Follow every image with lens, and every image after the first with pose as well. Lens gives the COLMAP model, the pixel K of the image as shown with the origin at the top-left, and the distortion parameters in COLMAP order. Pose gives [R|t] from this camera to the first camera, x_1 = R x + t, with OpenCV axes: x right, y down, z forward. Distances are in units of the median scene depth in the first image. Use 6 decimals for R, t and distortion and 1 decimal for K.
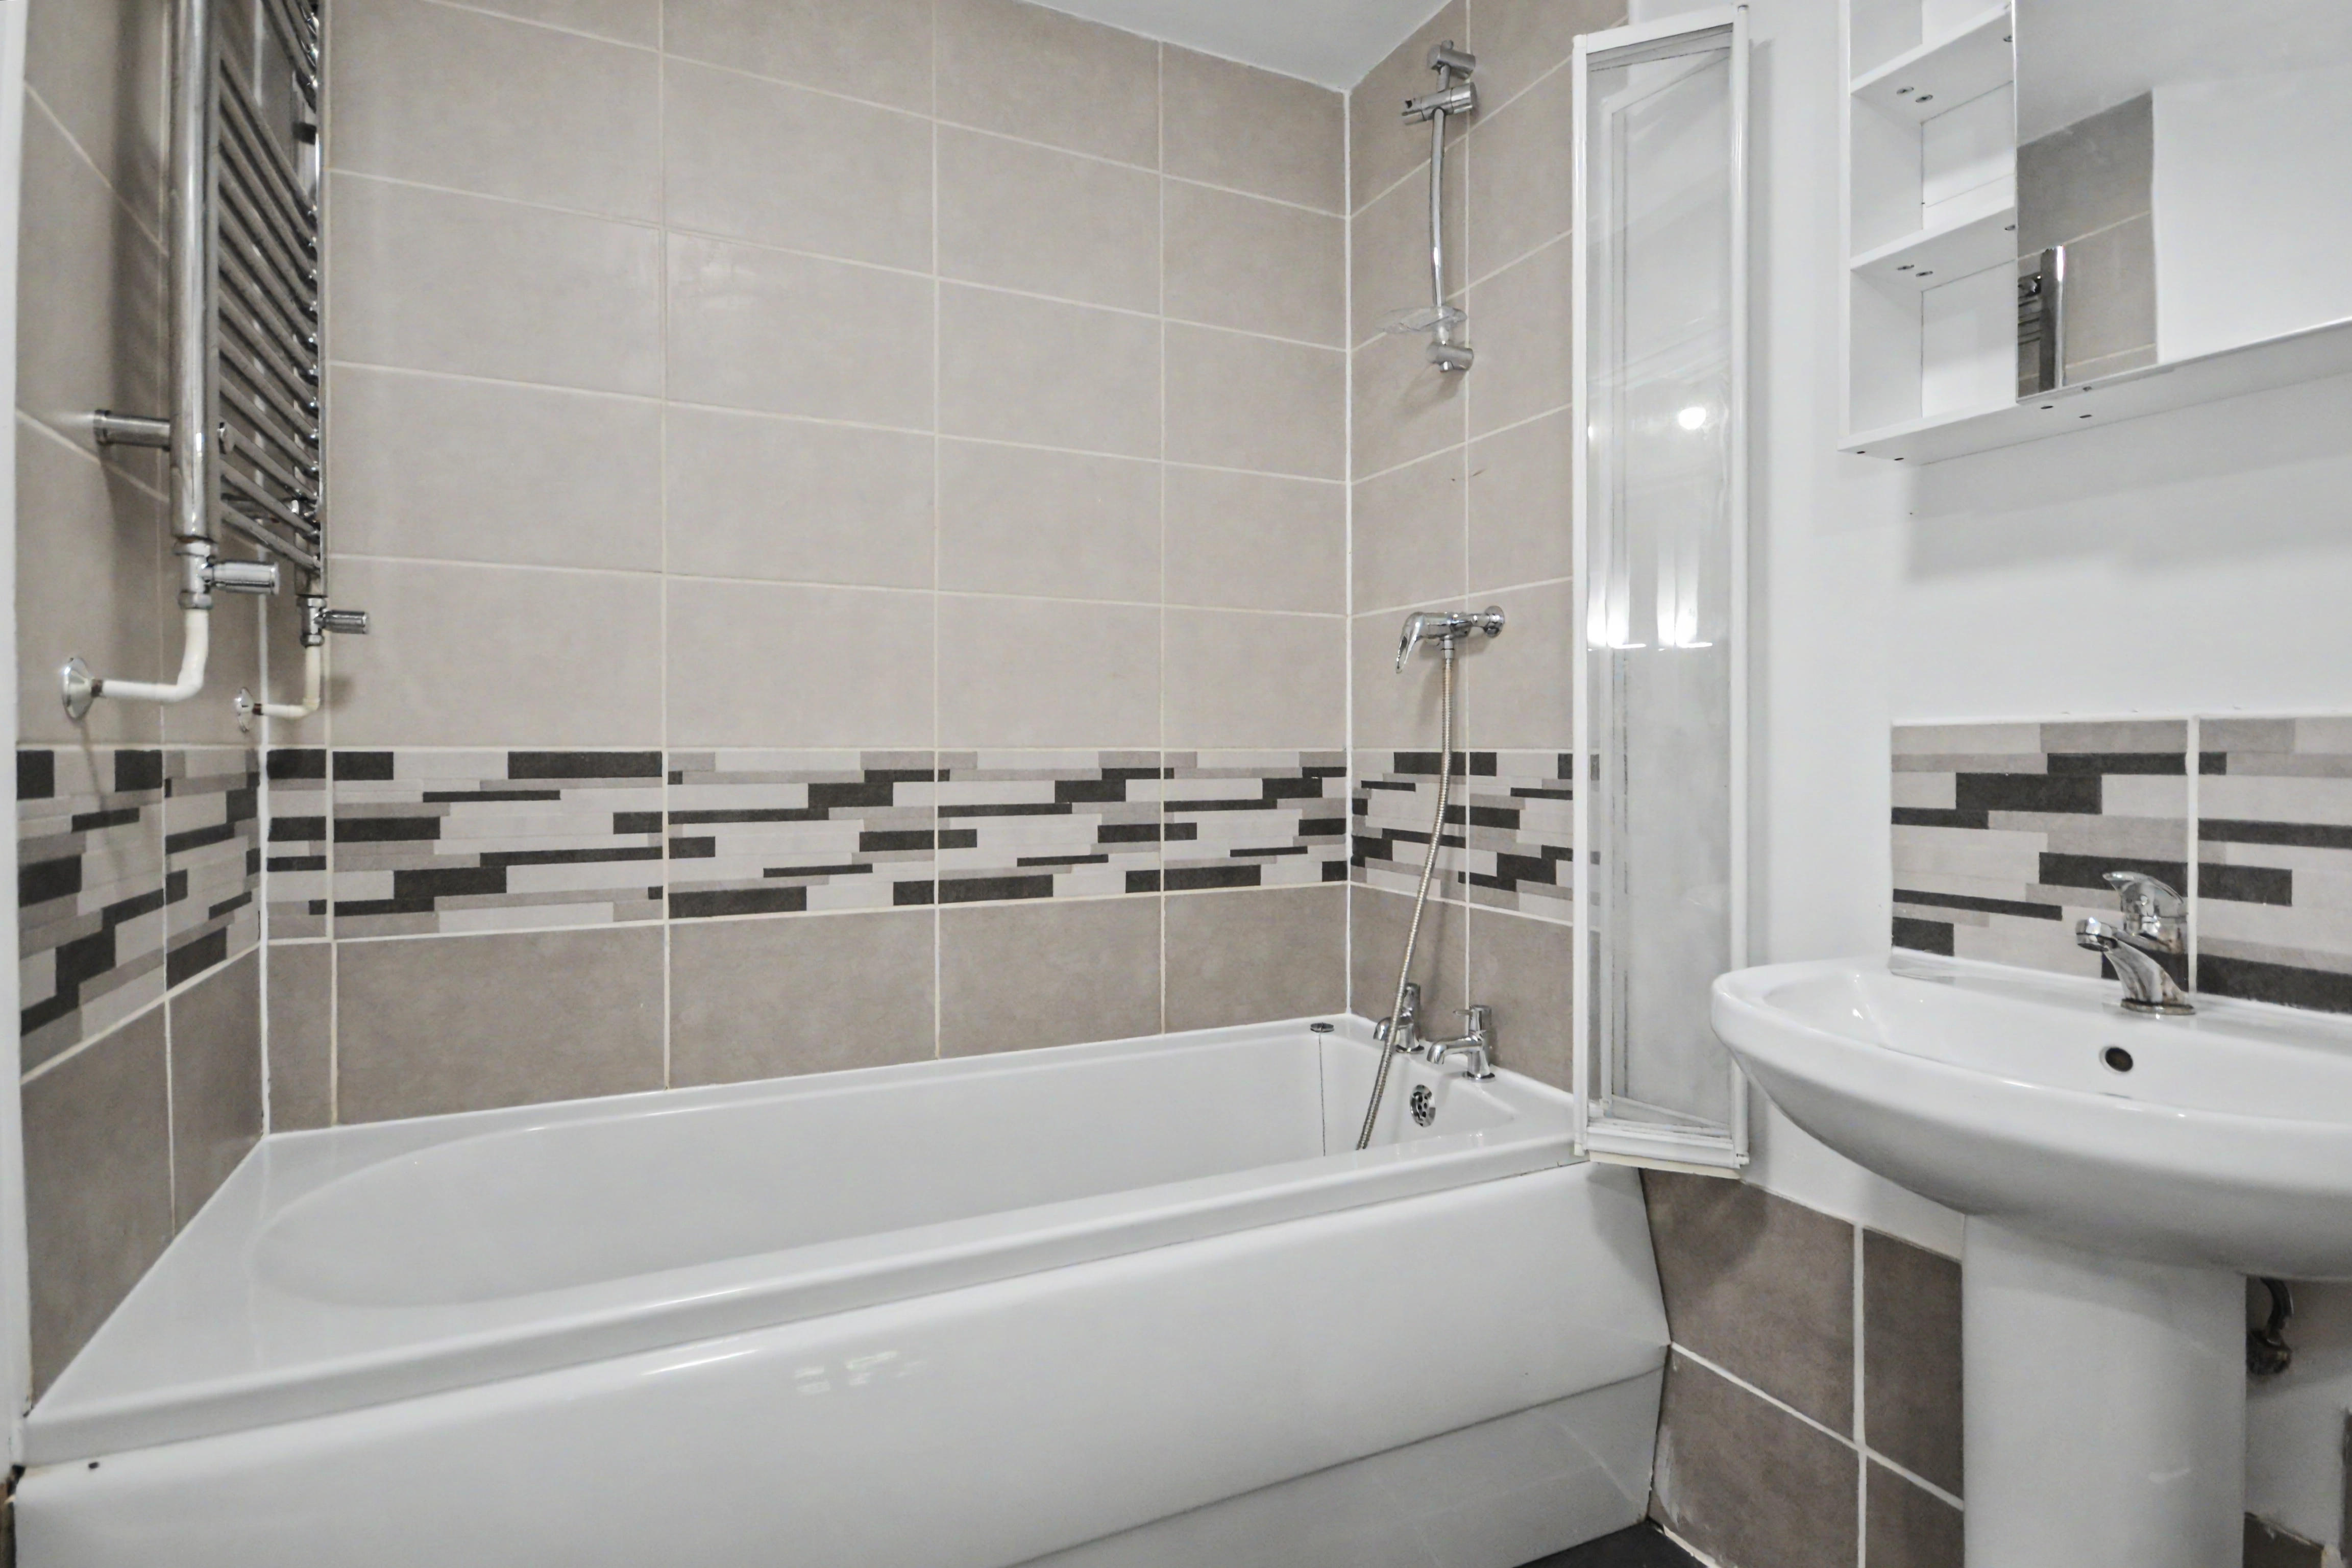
lens RADIAL K [[1154.5, 0, 1173.8], [0, 1154.5, 744.1], [0, 0, 1]] dist [0.001972, -0.007145]
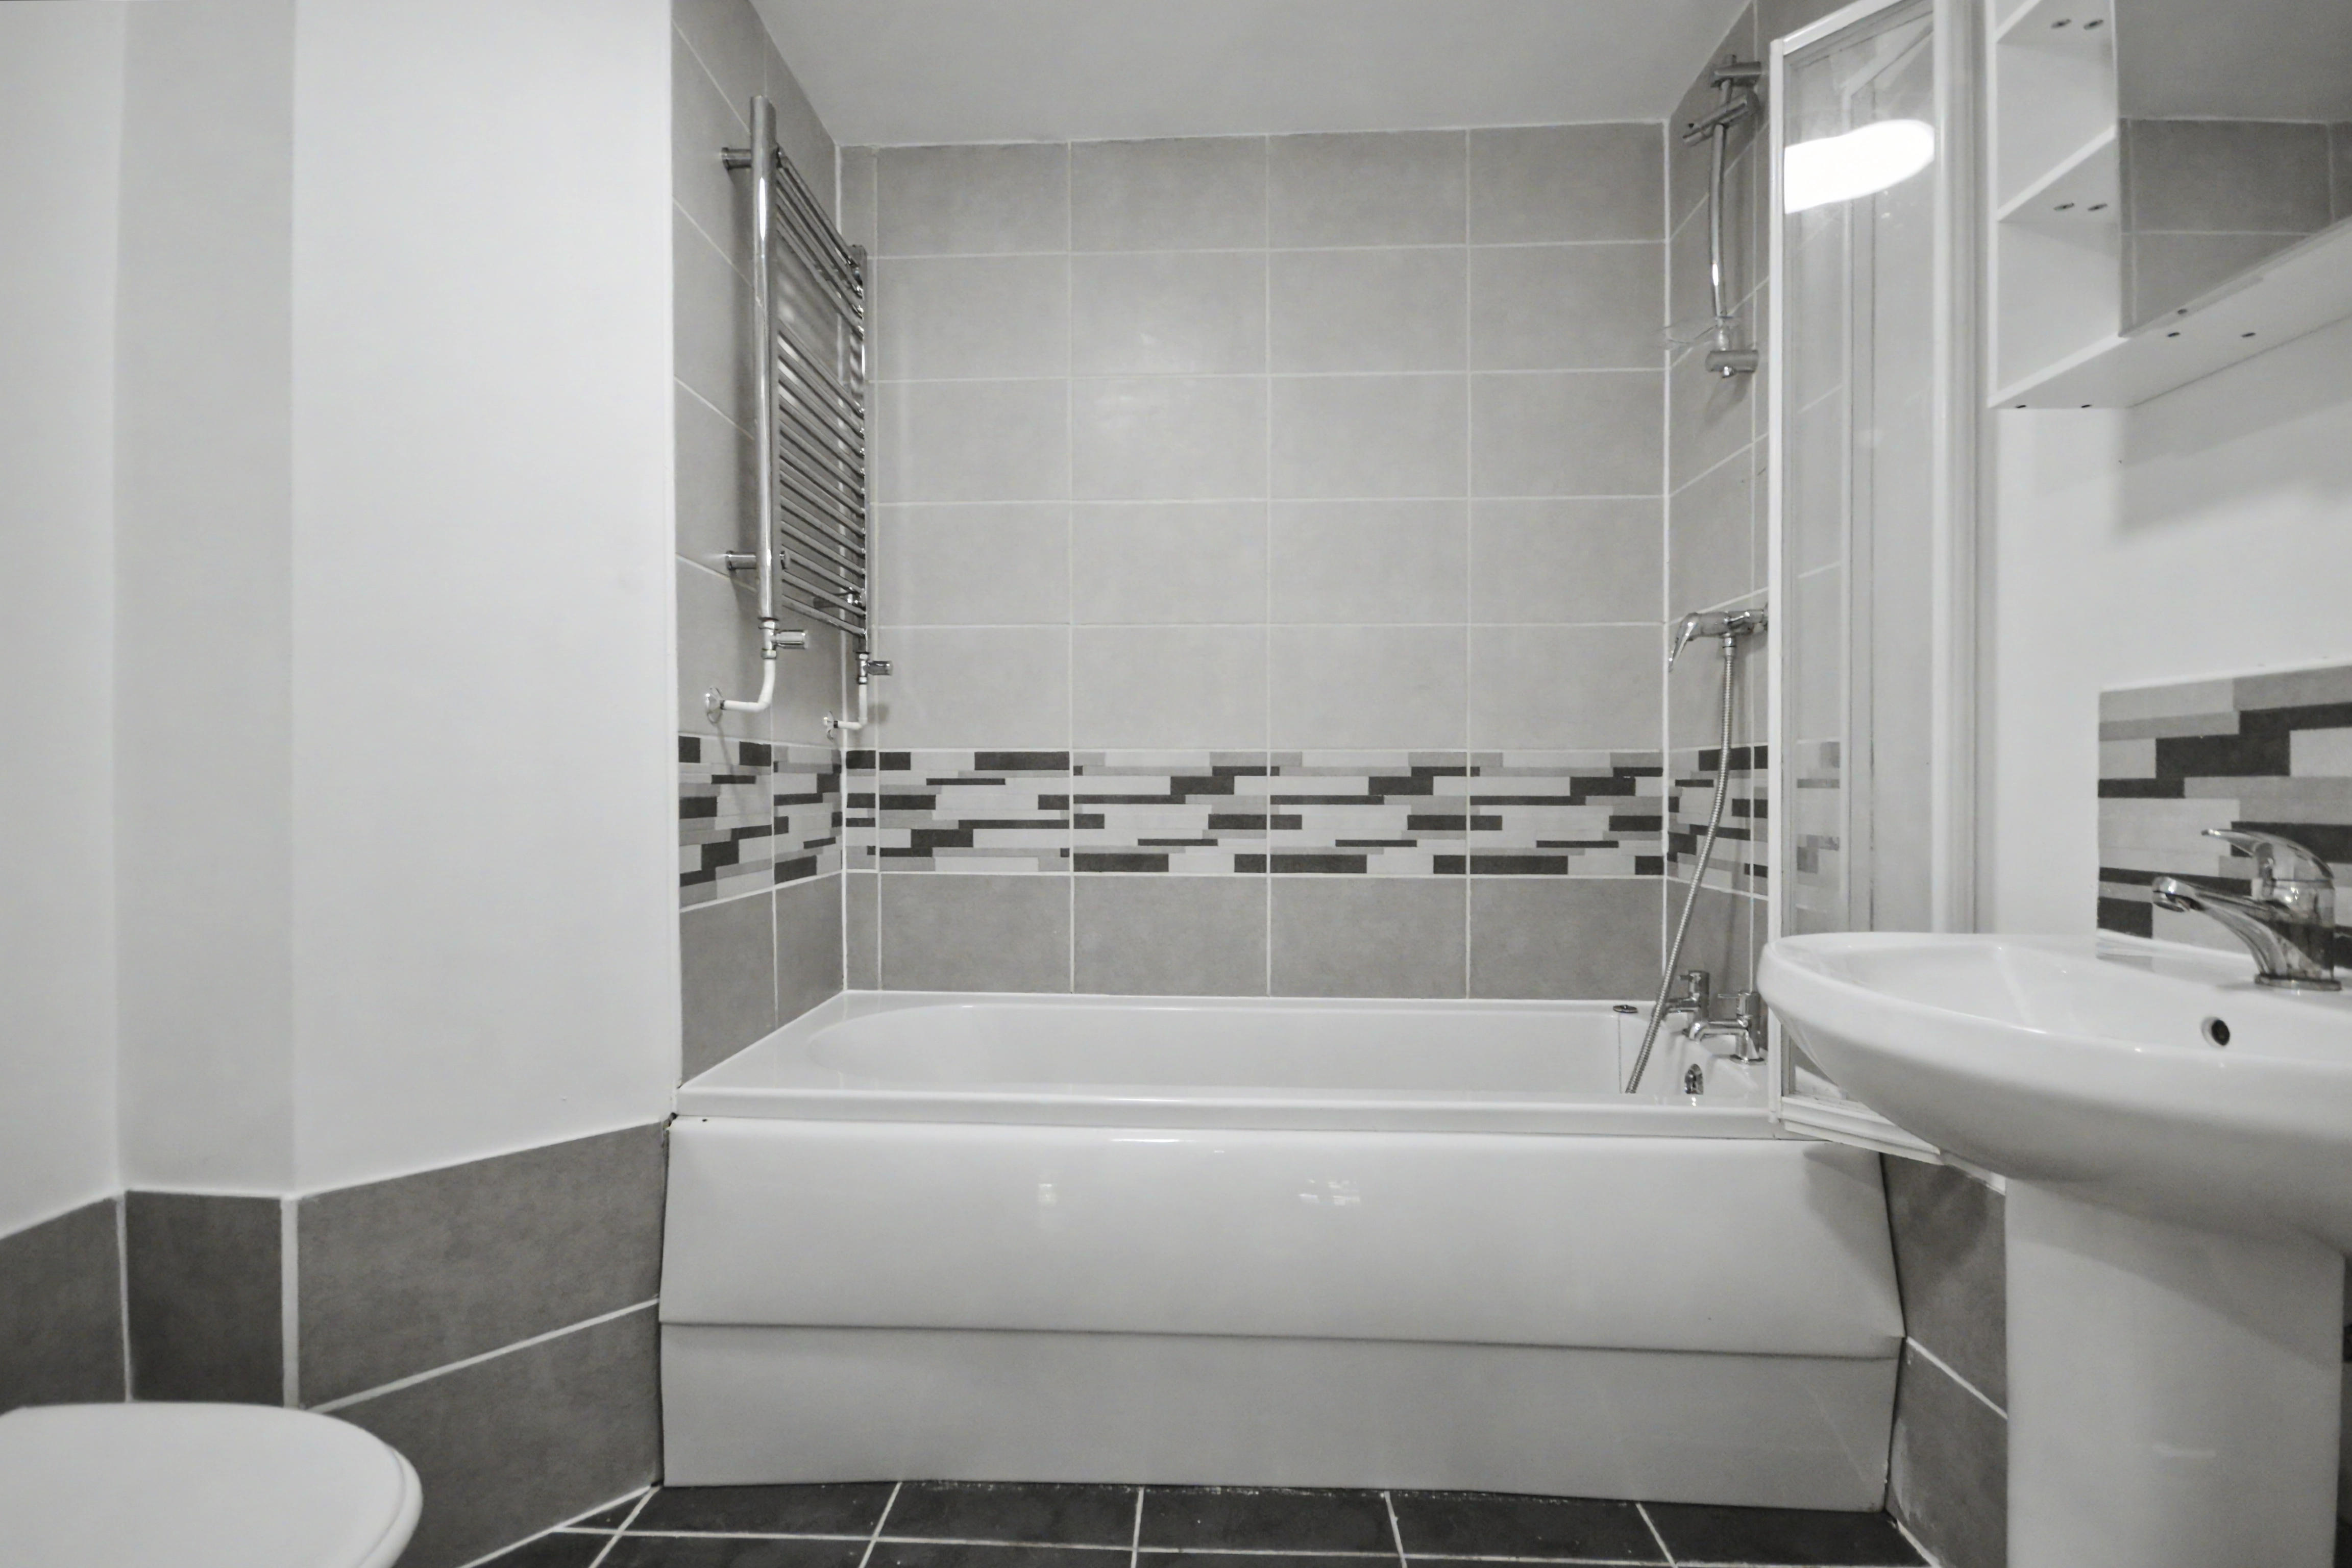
lens RADIAL K [[1074.3, 0, 1171.6], [0, 1074.3, 785.2], [0, 0, 1]] dist [-0.002456, -0.000363]
pose [[0.879642, 0.000834, -0.475636, 0.315557], [0.000913, 0.999994, 0.003441, 0.046760], [0.475635, -0.003461, 0.879636, -0.098335]]
